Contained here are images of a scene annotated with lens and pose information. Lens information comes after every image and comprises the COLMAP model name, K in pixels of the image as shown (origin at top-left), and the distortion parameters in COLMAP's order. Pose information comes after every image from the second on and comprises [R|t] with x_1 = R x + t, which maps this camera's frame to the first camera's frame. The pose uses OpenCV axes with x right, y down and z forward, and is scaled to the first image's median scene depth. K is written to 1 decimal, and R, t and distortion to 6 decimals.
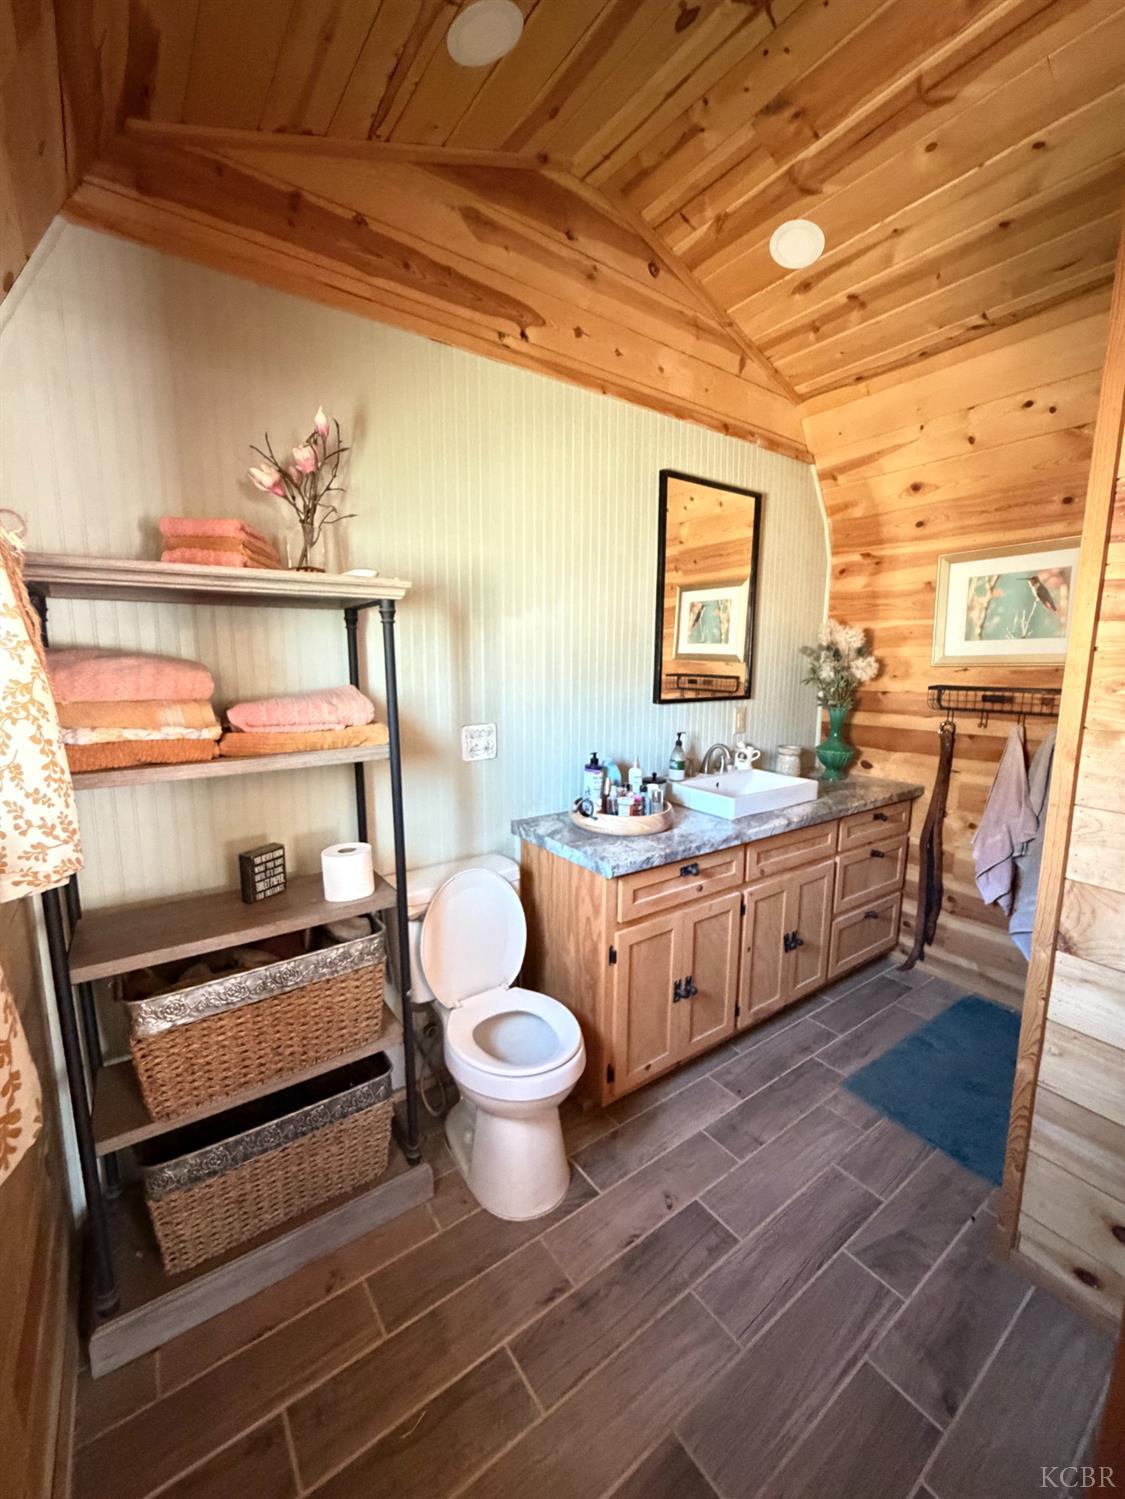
lens RADIAL K [[602.9, 0, 562.3], [0, 602.9, 752.6], [0, 0, 1]] dist [0.000361, 0.000027]
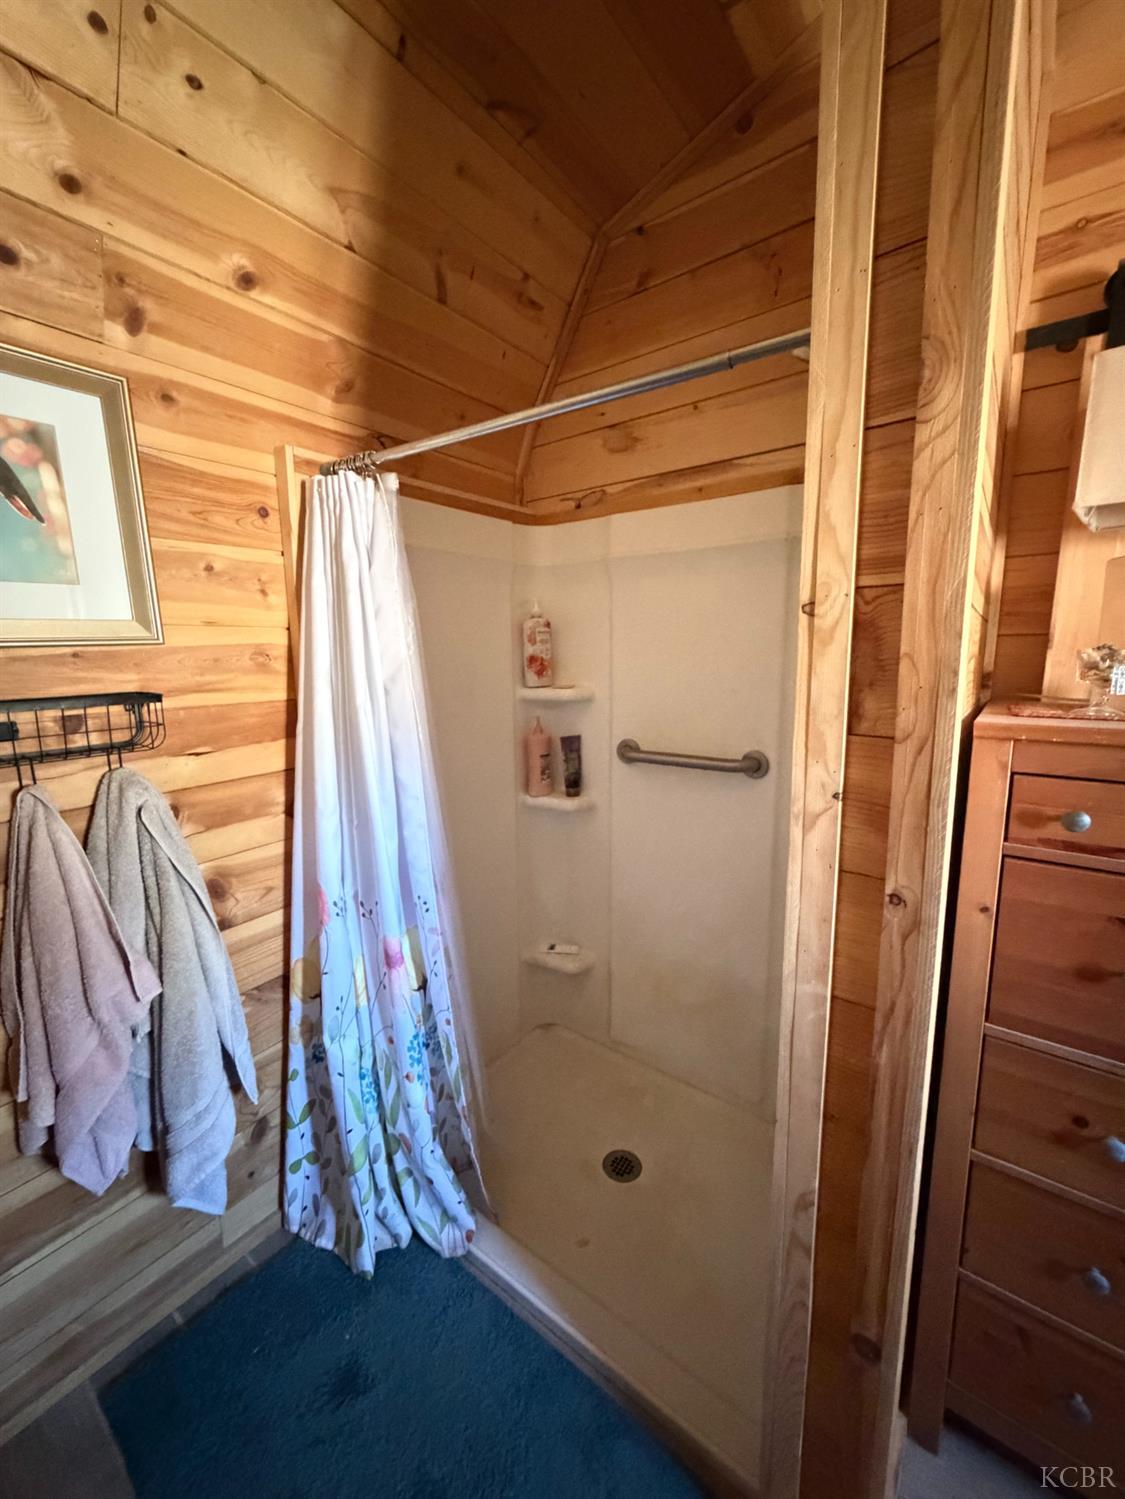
lens RADIAL K [[602.9, 0, 563.2], [0, 602.9, 749.4], [0, 0, 1]] dist [0.000361, 0.000027]
pose [[-0.290932, -0.164556, 0.942486, 0.262414], [0.166517, 0.961354, 0.219251, -0.108419], [-0.942141, 0.220727, -0.252287, 0.790808]]
